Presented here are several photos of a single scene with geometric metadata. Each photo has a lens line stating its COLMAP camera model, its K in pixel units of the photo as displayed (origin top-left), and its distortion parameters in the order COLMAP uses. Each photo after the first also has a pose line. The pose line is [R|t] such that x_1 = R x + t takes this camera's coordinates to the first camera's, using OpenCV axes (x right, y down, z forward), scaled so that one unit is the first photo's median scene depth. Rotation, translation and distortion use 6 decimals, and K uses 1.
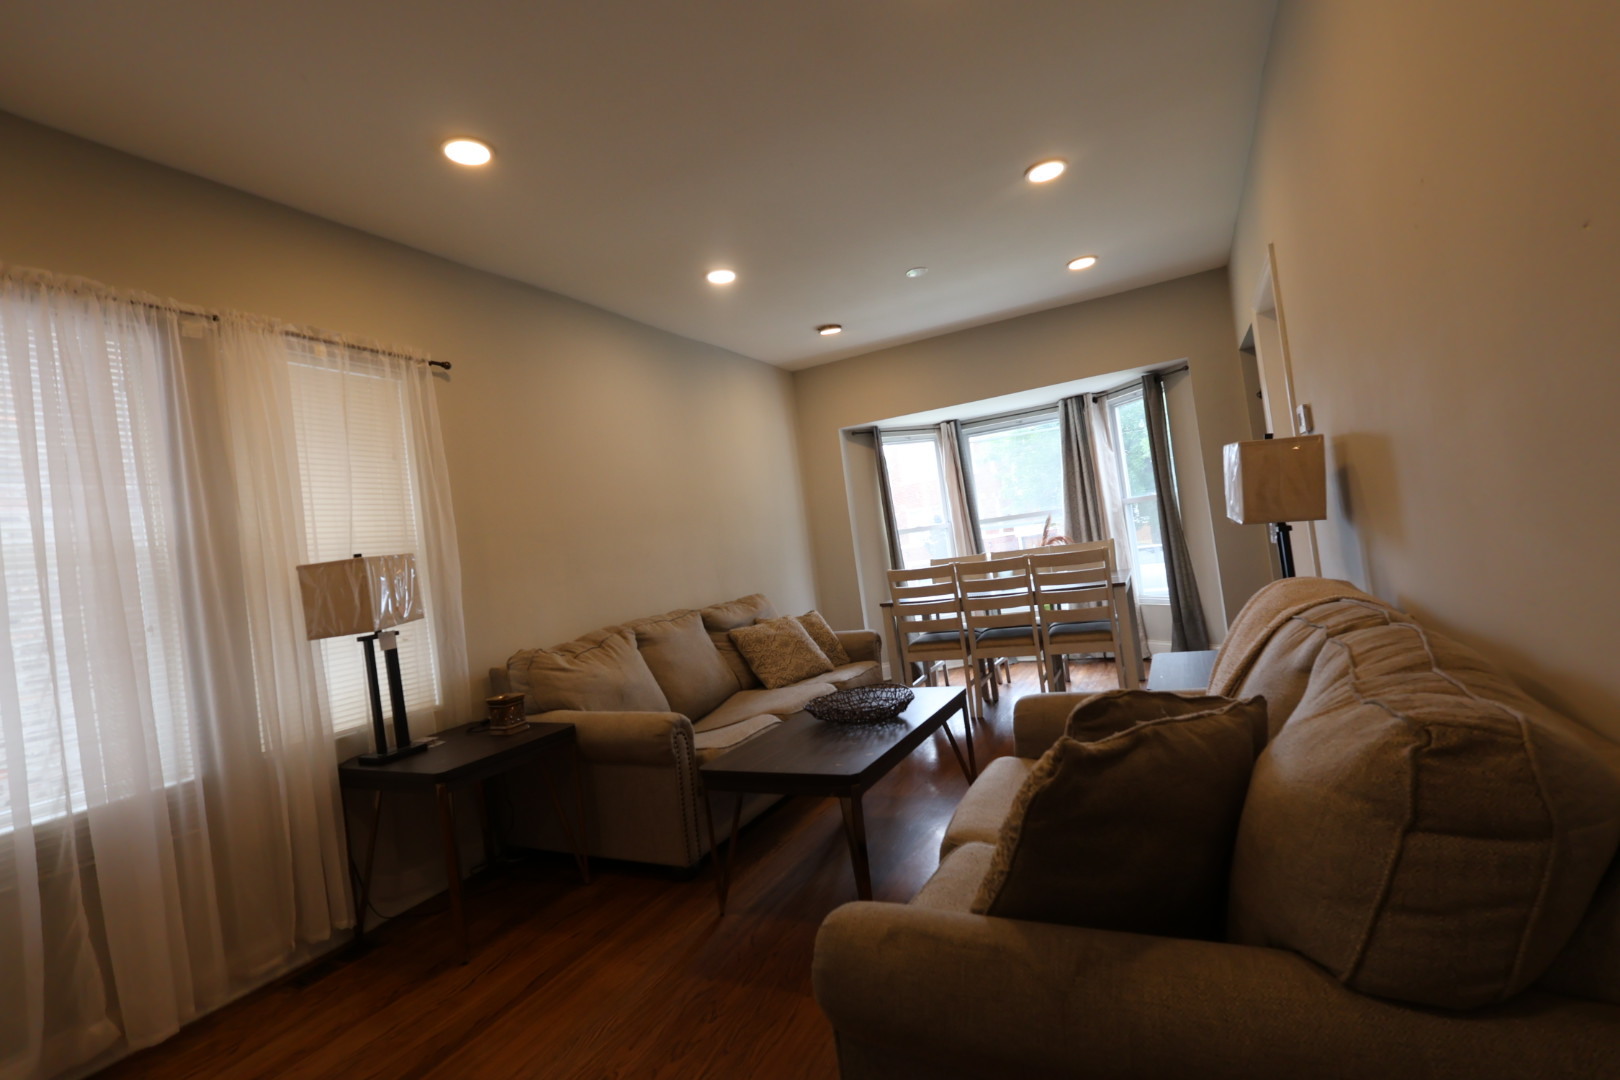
lens RADIAL K [[747.2, 0, 808.5], [0, 747.2, 540.9], [0, 0, 1]] dist [0.004642, 0.001208]
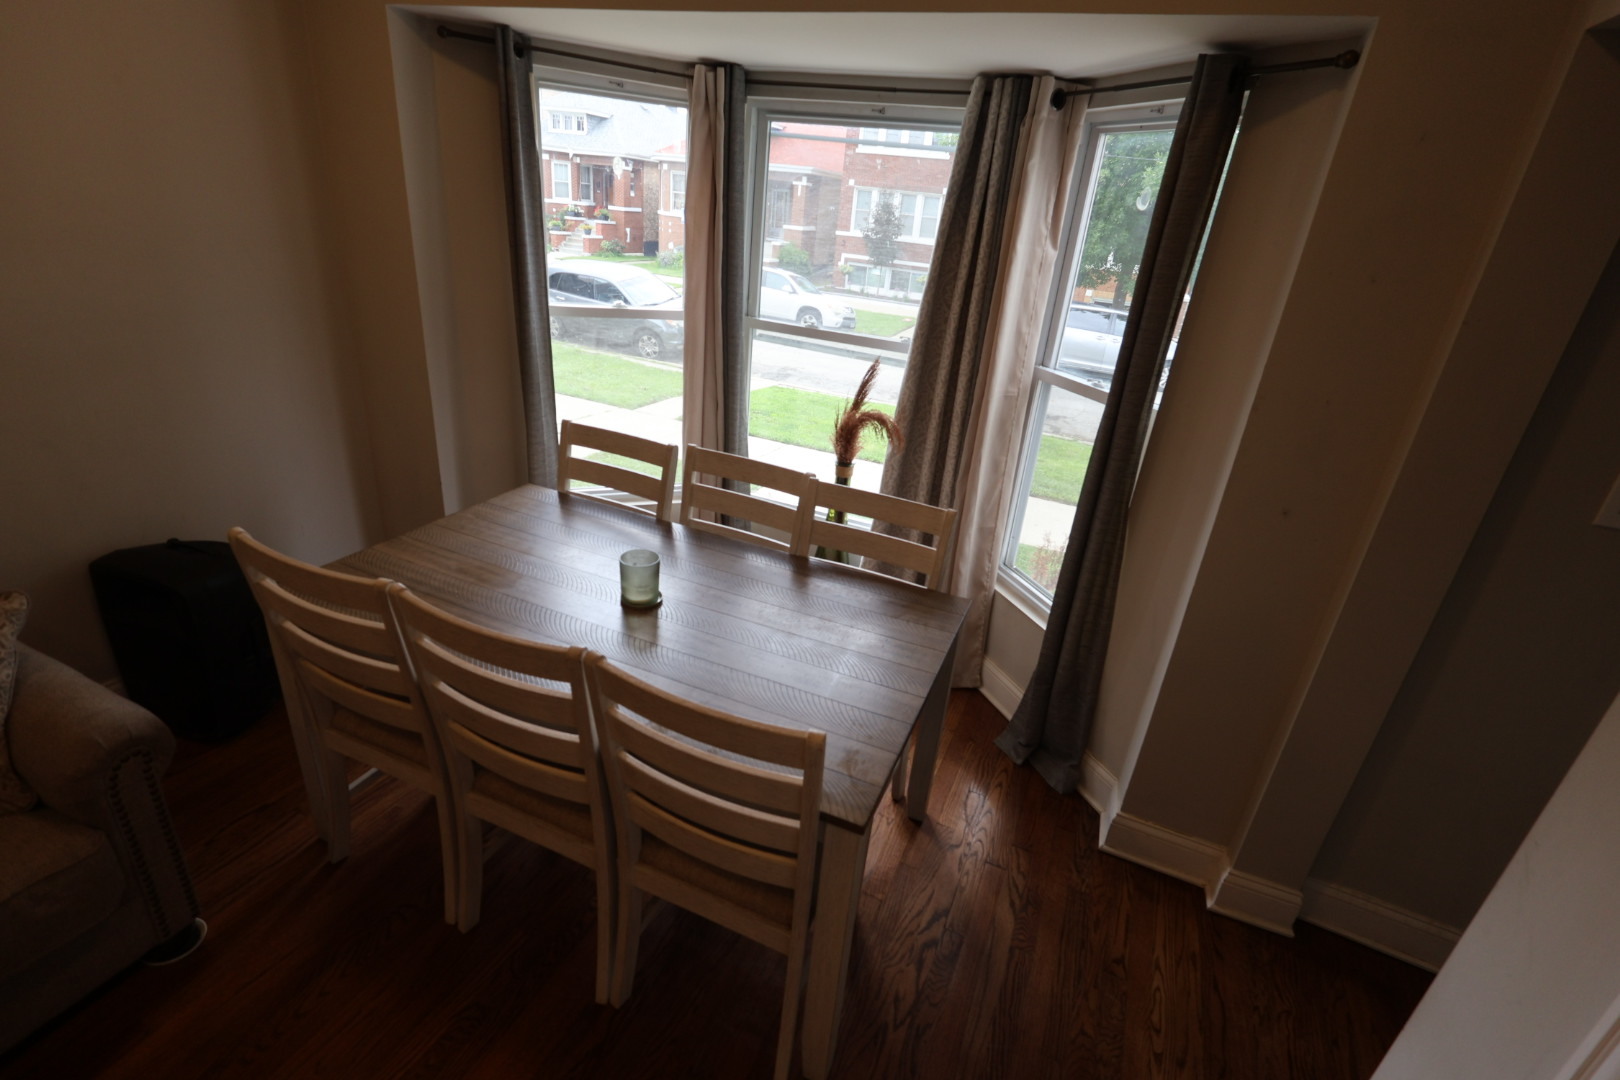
lens RADIAL K [[747.2, 0, 818.2], [0, 747.2, 539.6], [0, 0, 1]] dist [0.004642, 0.001208]
pose [[0.973620, 0.174779, 0.146683, 0.244559], [-0.220042, 0.889297, 0.400915, -0.113638], [-0.060373, -0.422615, 0.904296, 0.560517]]
